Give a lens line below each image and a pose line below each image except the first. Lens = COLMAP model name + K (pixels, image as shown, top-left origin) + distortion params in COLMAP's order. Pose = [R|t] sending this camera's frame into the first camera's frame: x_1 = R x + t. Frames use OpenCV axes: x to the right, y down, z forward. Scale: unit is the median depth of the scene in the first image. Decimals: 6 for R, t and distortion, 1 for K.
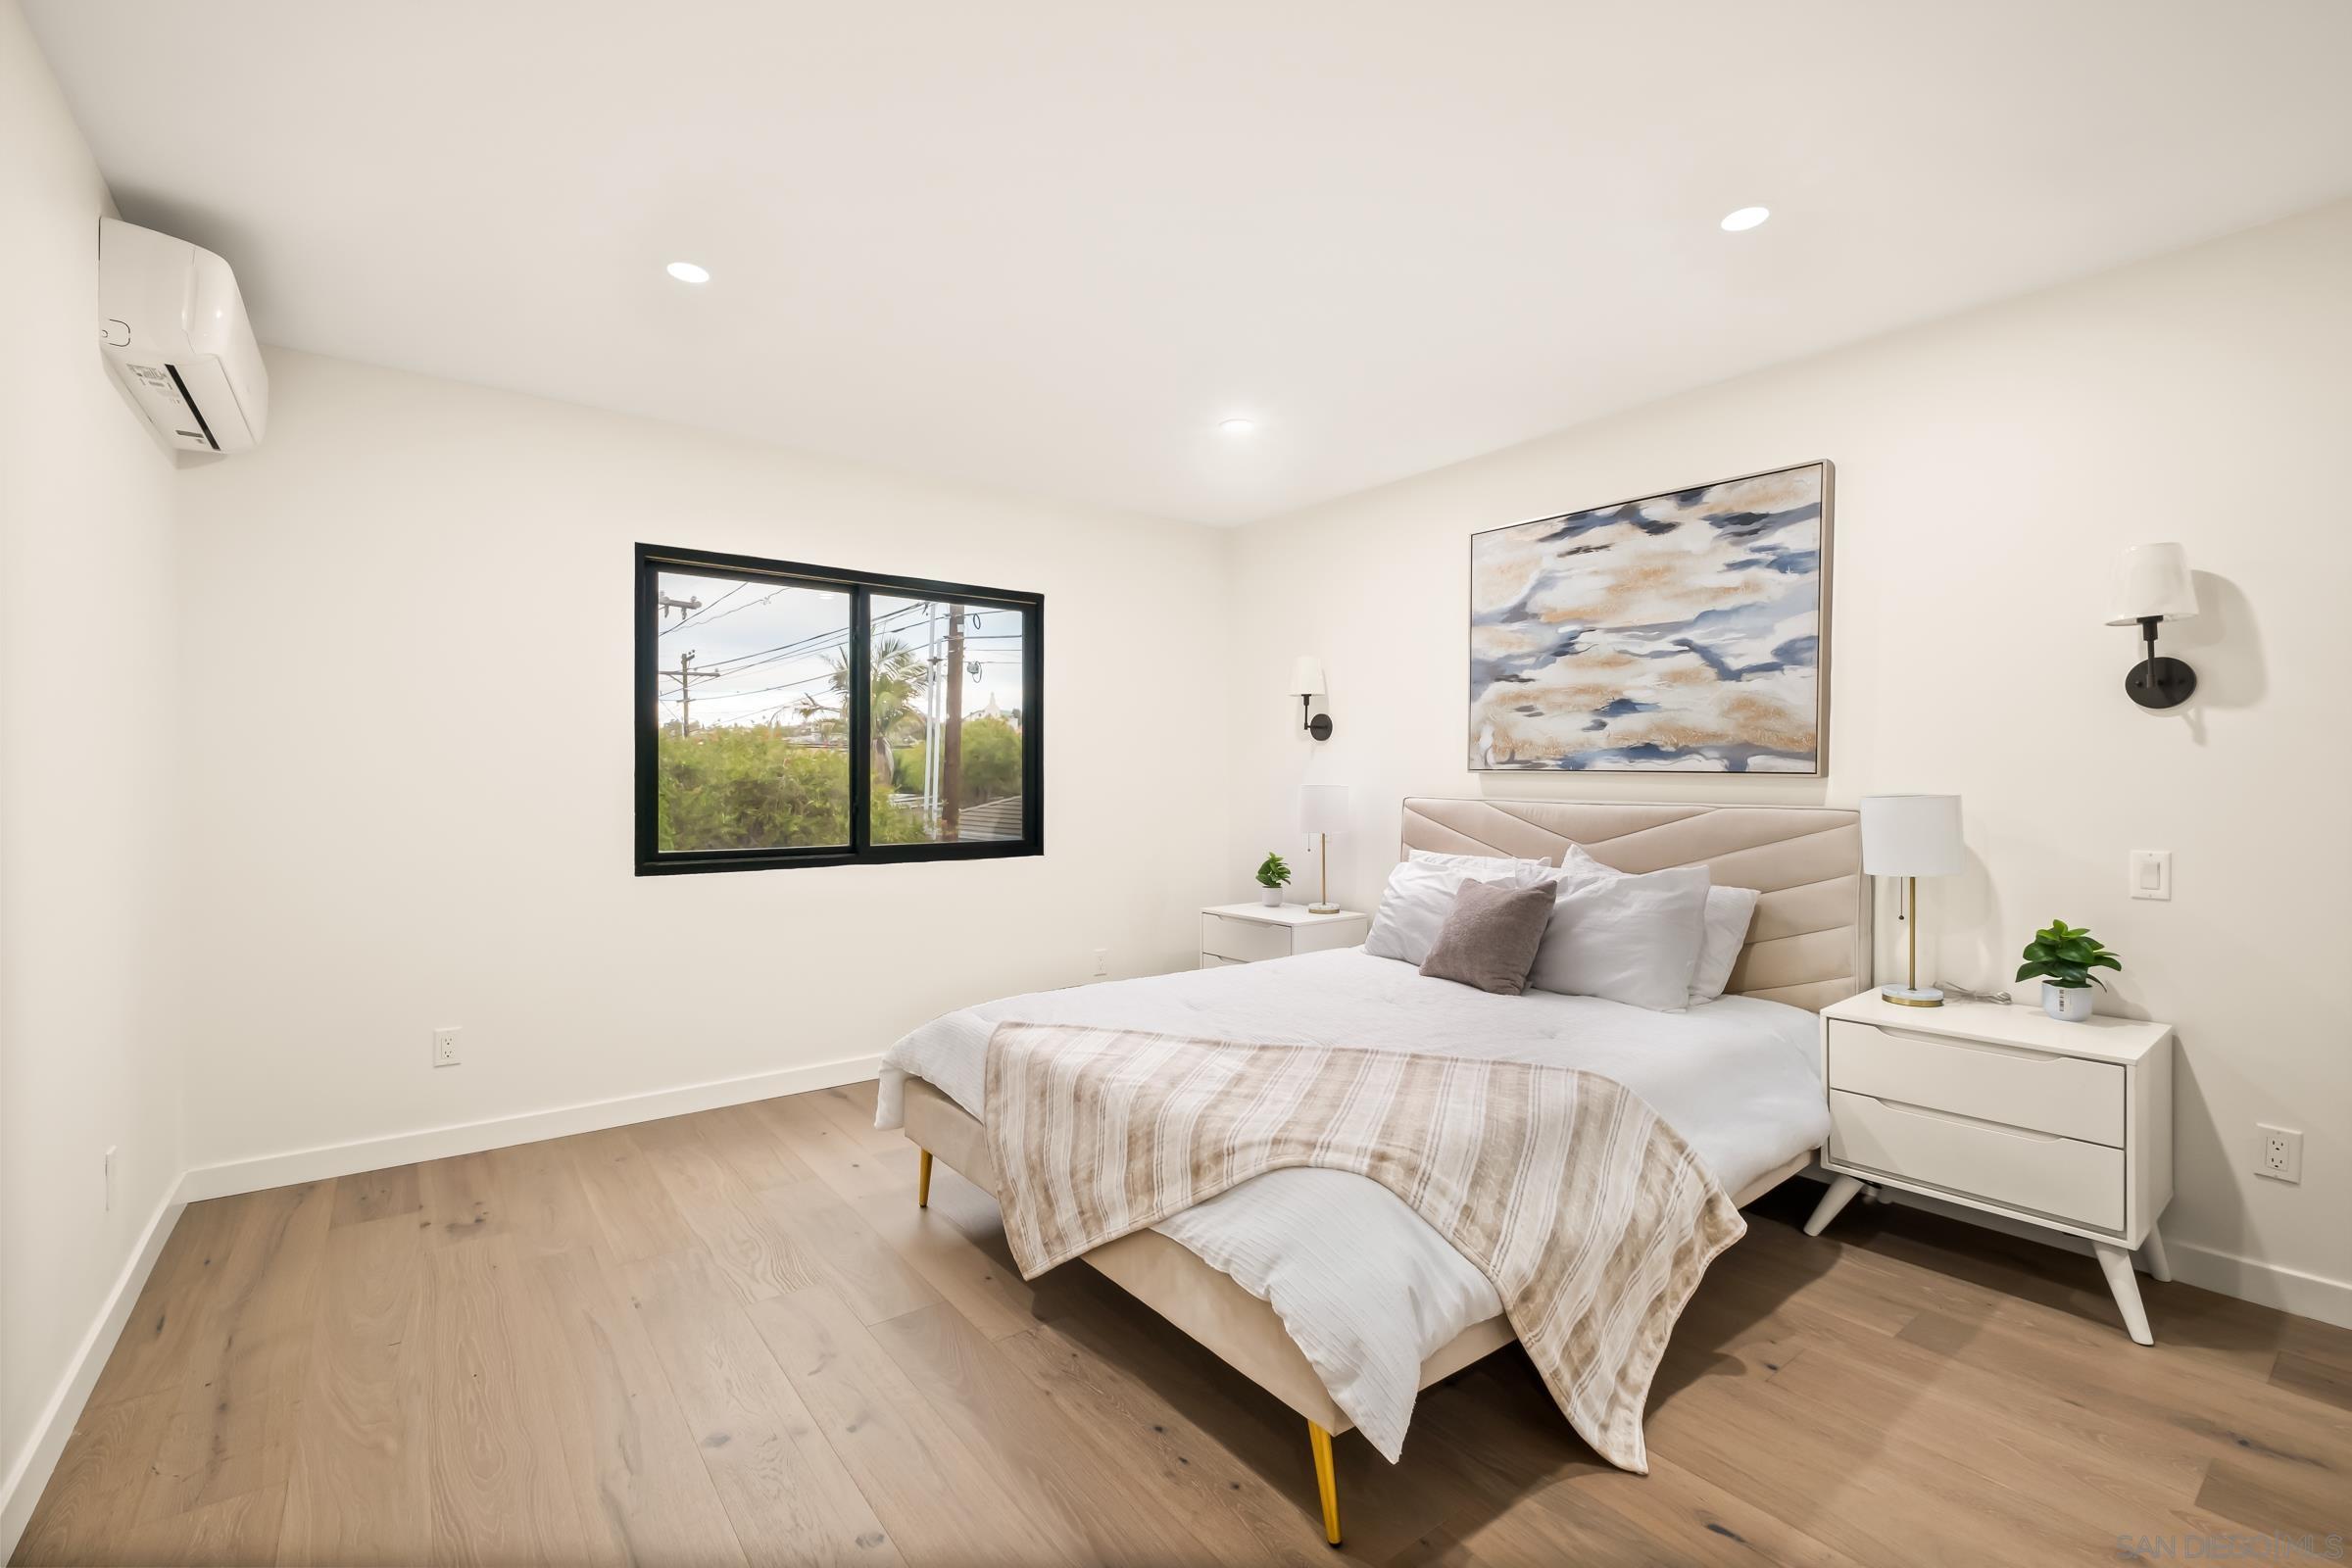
lens RADIAL K [[1022.2, 0, 1180.0], [0, 1022.2, 781.0], [0, 0, 1]] dist [-0.007696, -0.000141]
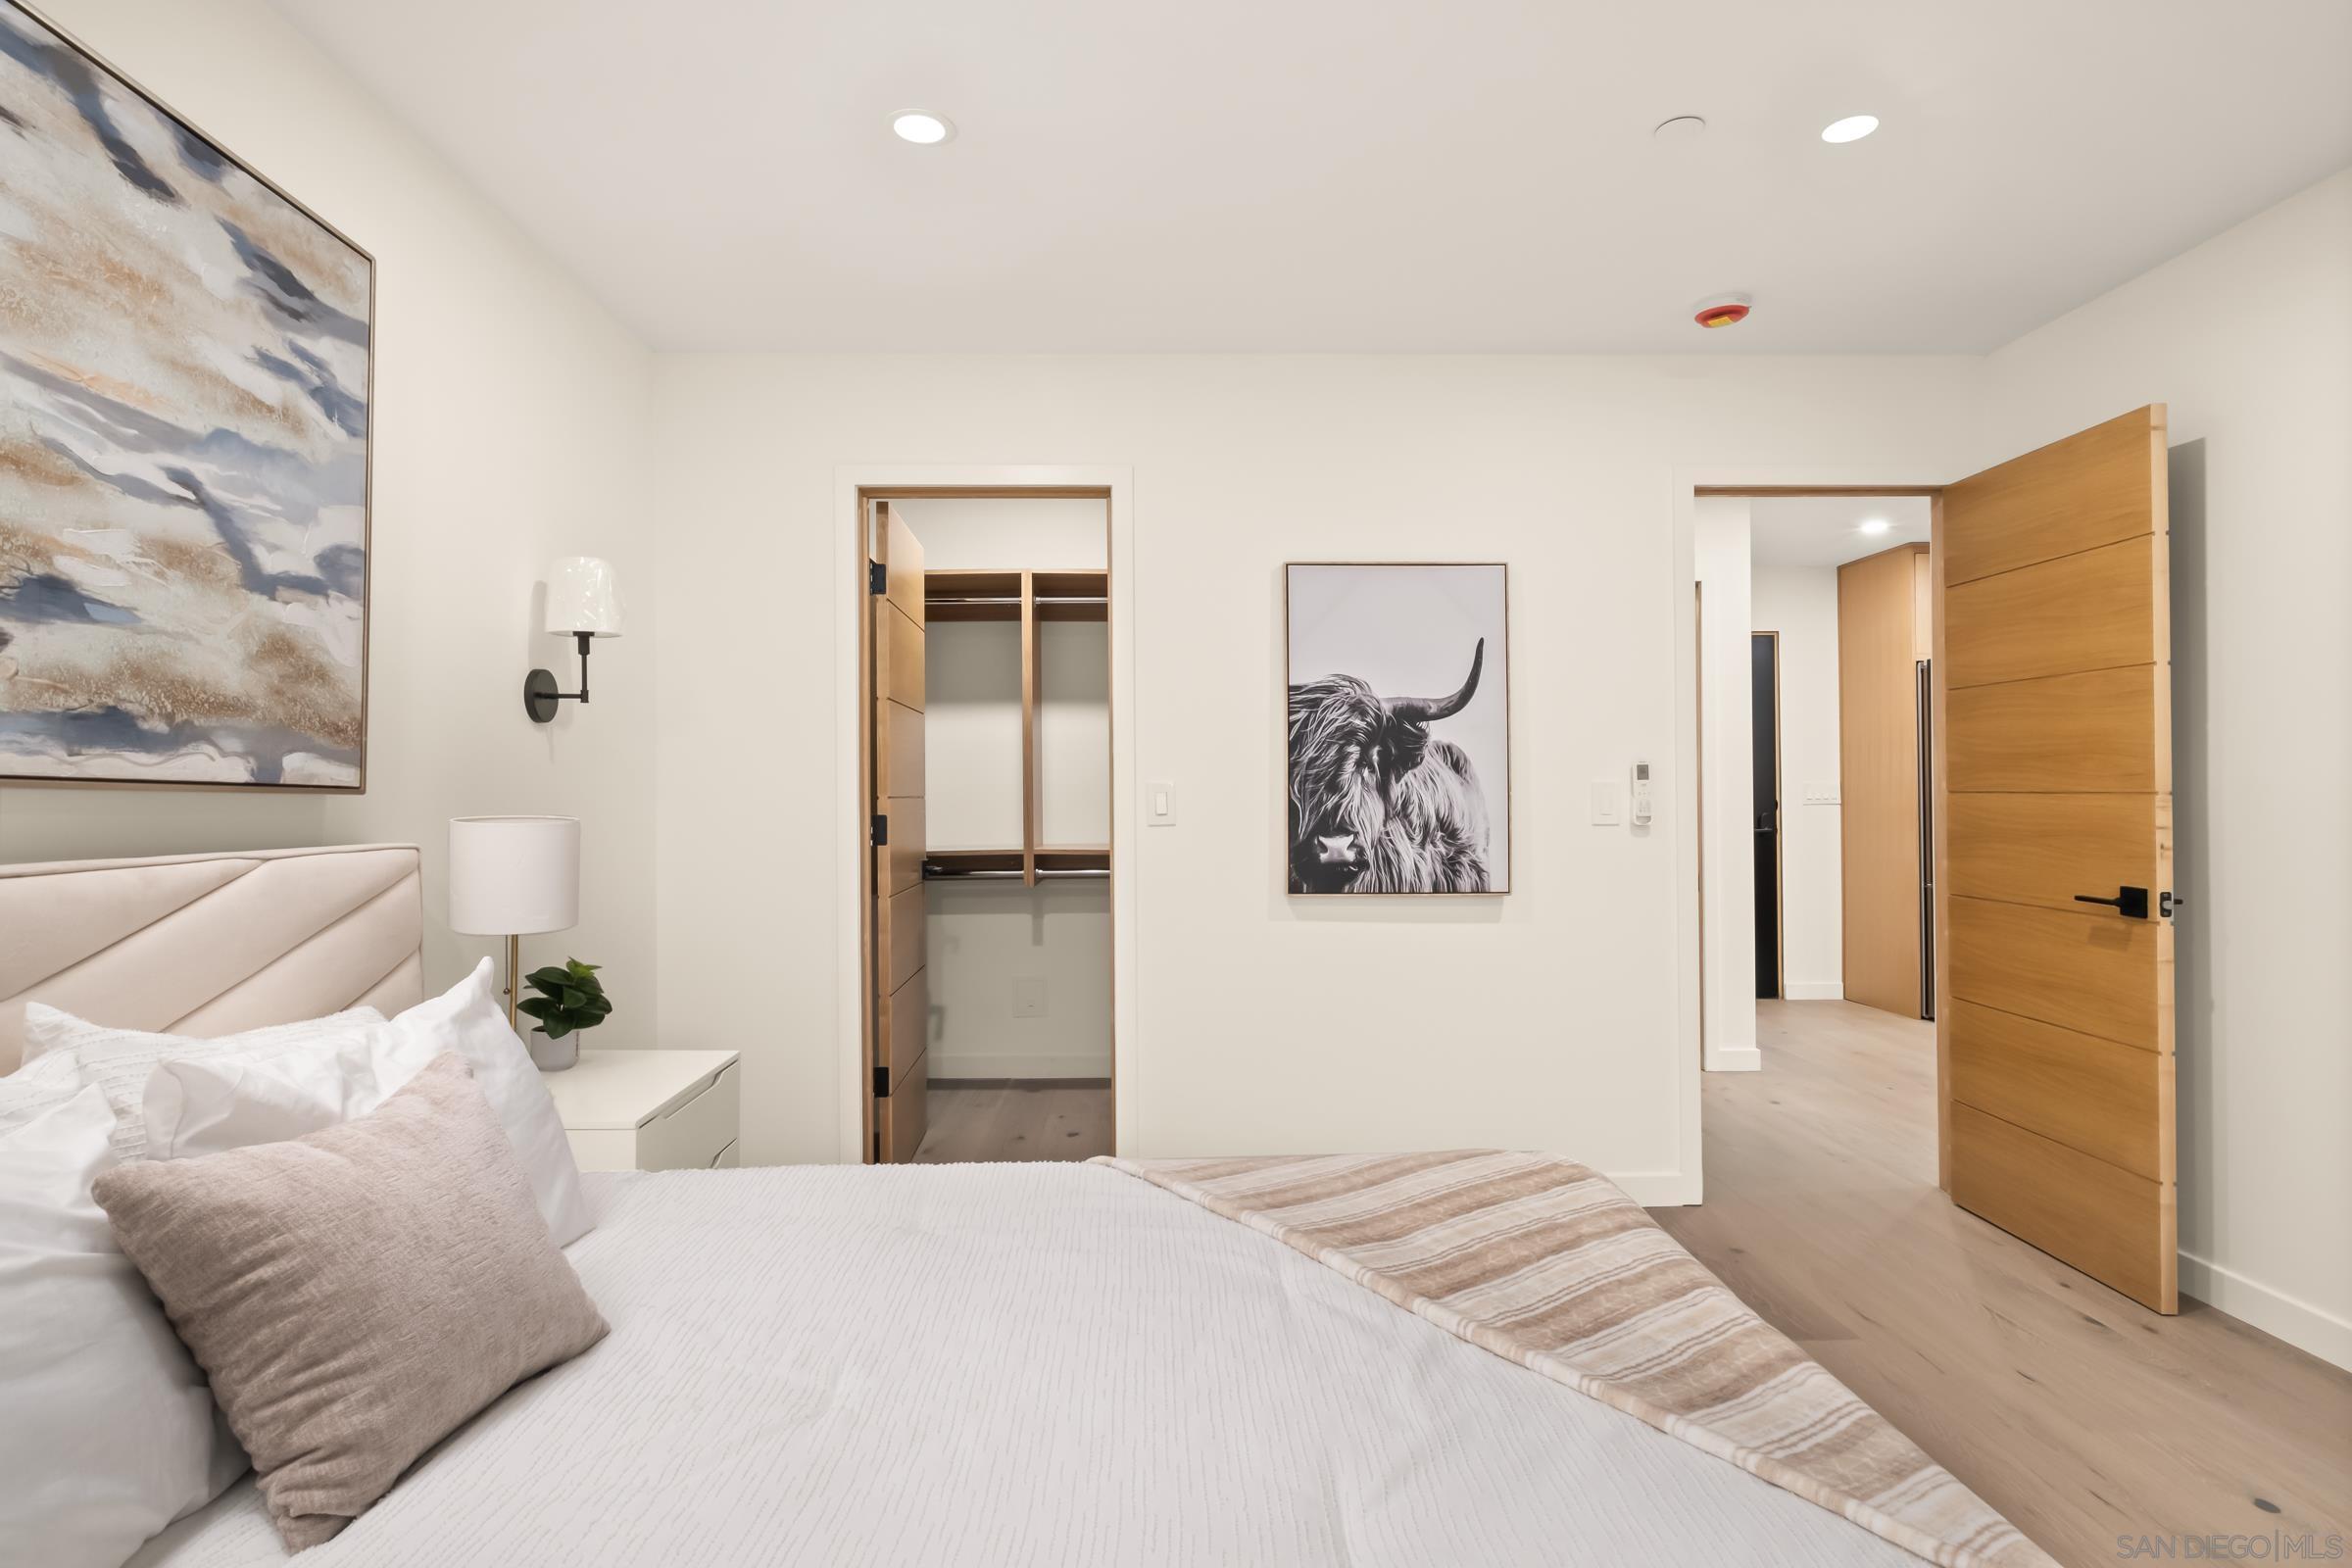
lens RADIAL K [[1189.9, 0, 1180.3], [0, 1189.9, 784.1], [0, 0, 1]] dist [-0.001232, -0.000238]
pose [[-0.803592, 0.005127, 0.595159, -0.142909], [0.002190, 0.999982, -0.005658, -0.004462], [-0.595177, -0.003243, -0.803588, 1.183848]]
